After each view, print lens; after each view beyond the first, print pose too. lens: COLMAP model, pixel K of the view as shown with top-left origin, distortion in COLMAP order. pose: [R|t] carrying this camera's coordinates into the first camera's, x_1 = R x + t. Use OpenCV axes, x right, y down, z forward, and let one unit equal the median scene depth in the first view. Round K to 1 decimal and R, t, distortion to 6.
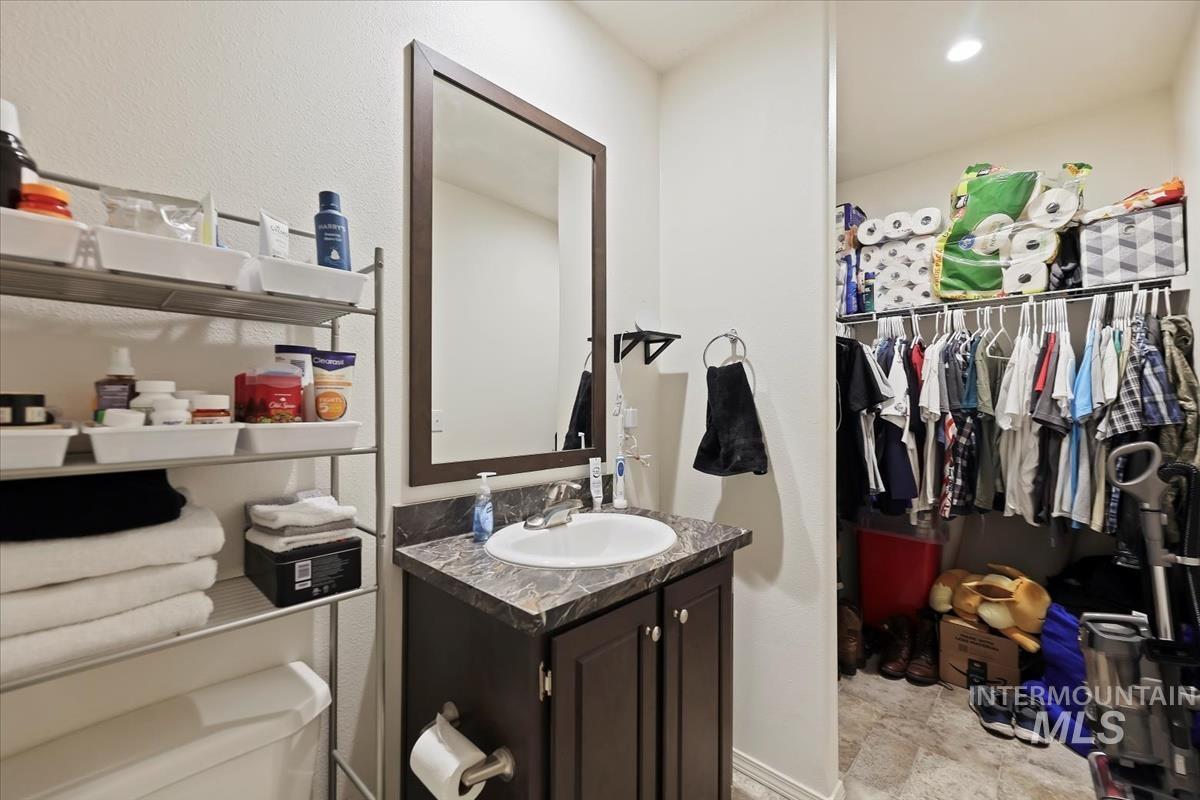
lens RADIAL K [[486.0, 0, 602.9], [0, 486.0, 390.9], [0, 0, 1]] dist [-0.002235, -0.002805]
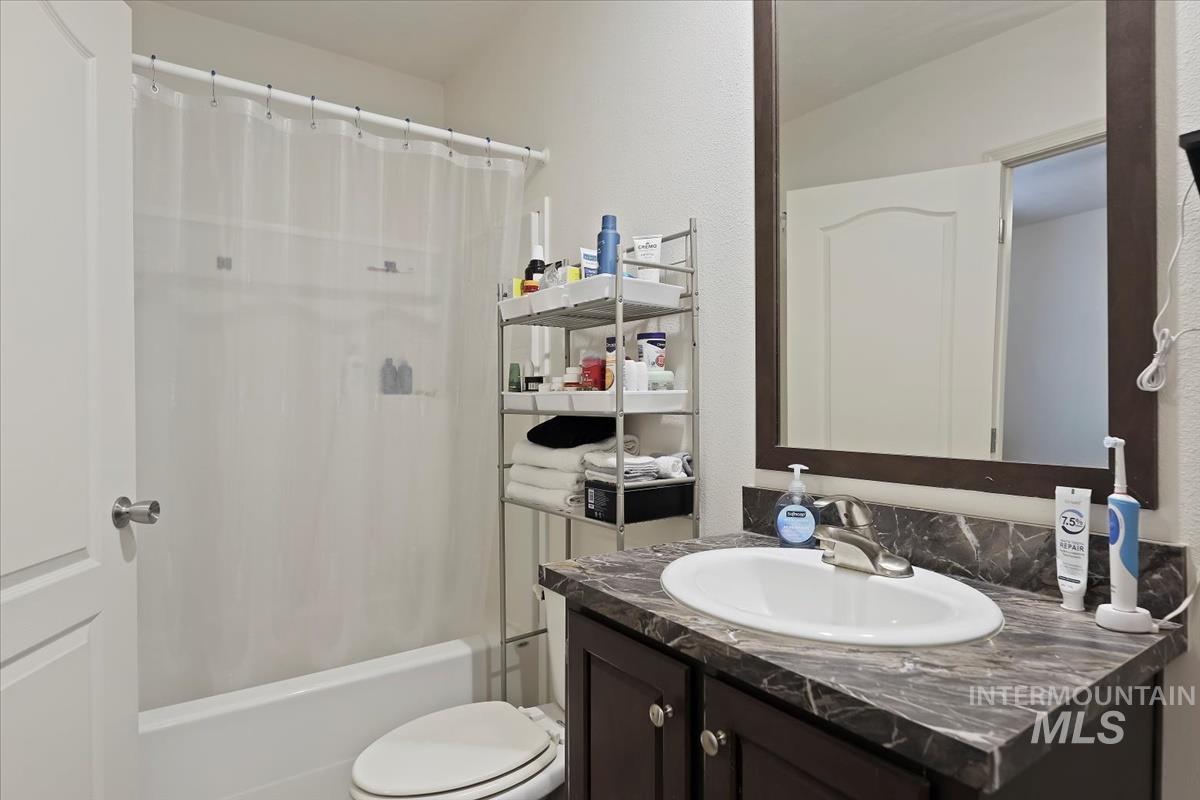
lens RADIAL K [[662.3, 0, 600.0], [0, 662.3, 400.0], [0, 0, 1]] dist [-0.001026, -0.000313]
pose [[-0.195111, -0.001218, -0.980780, 0.576714], [0.026079, 0.999639, -0.006429, 0.048568], [0.980434, -0.026832, -0.195009, 0.644060]]
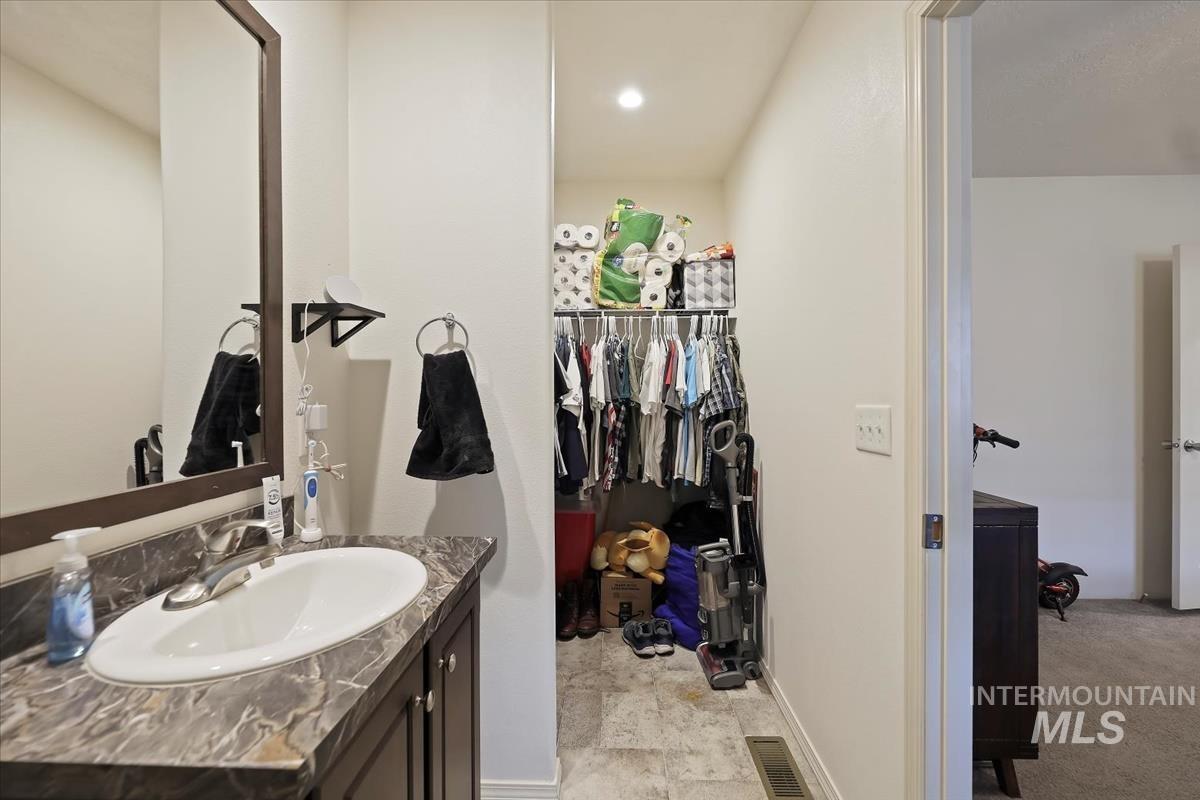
lens RADIAL K [[486.0, 0, 602.9], [0, 486.0, 390.9], [0, 0, 1]] dist [-0.002235, -0.002805]
pose [[0.744276, -0.002301, 0.667868, -0.115381], [-0.011962, 0.999788, 0.016775, -0.003079], [-0.667765, -0.020474, 0.744091, 0.148749]]
